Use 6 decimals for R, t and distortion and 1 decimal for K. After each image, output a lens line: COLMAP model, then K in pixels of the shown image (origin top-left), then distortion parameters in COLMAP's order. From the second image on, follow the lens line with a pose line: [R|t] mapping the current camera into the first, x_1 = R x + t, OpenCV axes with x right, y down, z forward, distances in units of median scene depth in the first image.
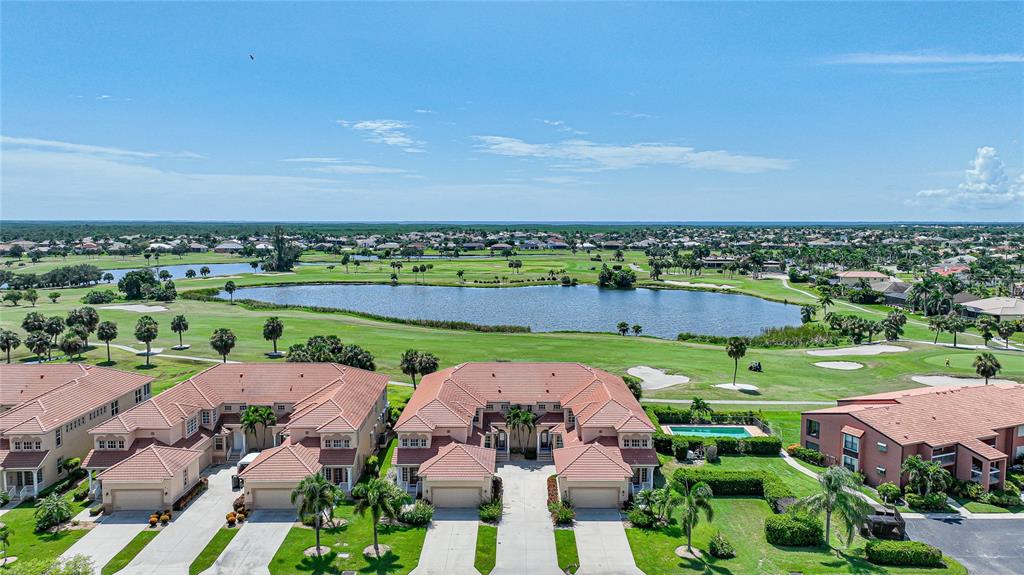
lens RADIAL K [[718.6, 0, 503.1], [0, 718.6, 288.7], [0, 0, 1]] dist [-0.000793, 0.016950]
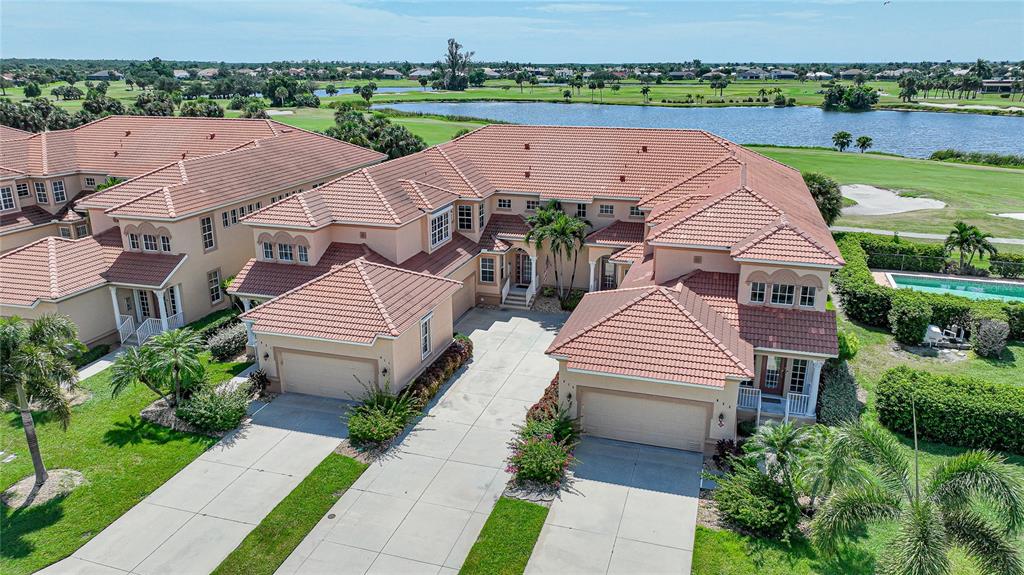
lens RADIAL K [[718.6, 0, 509.0], [0, 718.6, 287.0], [0, 0, 1]] dist [-0.000793, 0.016950]
pose [[0.958923, 0.085001, -0.270632, 0.129447], [-0.027261, 0.977247, 0.210346, 0.117399], [0.282354, -0.194328, 0.939422, 0.522839]]
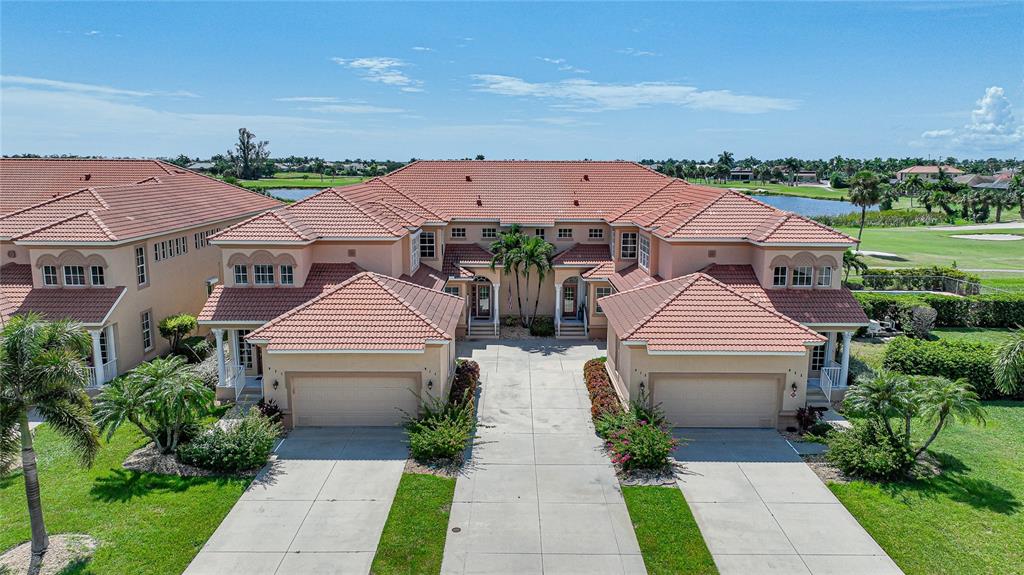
lens RADIAL K [[718.6, 0, 510.1], [0, 718.6, 291.3], [0, 0, 1]] dist [-0.000793, 0.016950]
pose [[0.999933, 0.002898, 0.011248, 0.010950], [-0.003825, 0.996518, 0.083289, 0.166614], [-0.010968, -0.083326, 0.996462, 0.518493]]
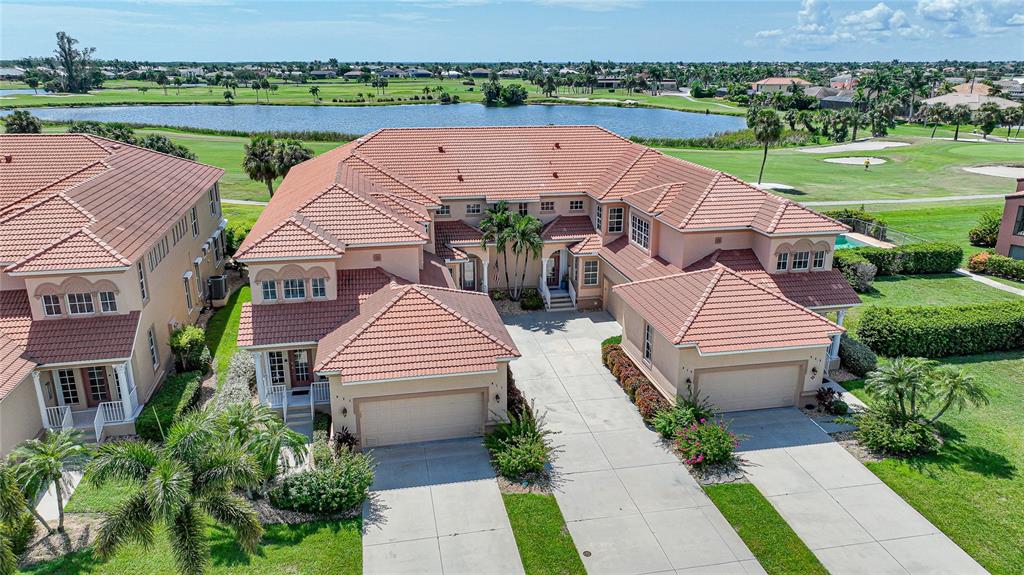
lens RADIAL K [[718.6, 0, 510.1], [0, 718.6, 290.3], [0, 0, 1]] dist [-0.000793, 0.016950]
pose [[0.977979, -0.060722, 0.199674, -0.076308], [0.017123, 0.976858, 0.213202, 0.116982], [-0.207999, -0.205088, 0.956387, 0.526390]]
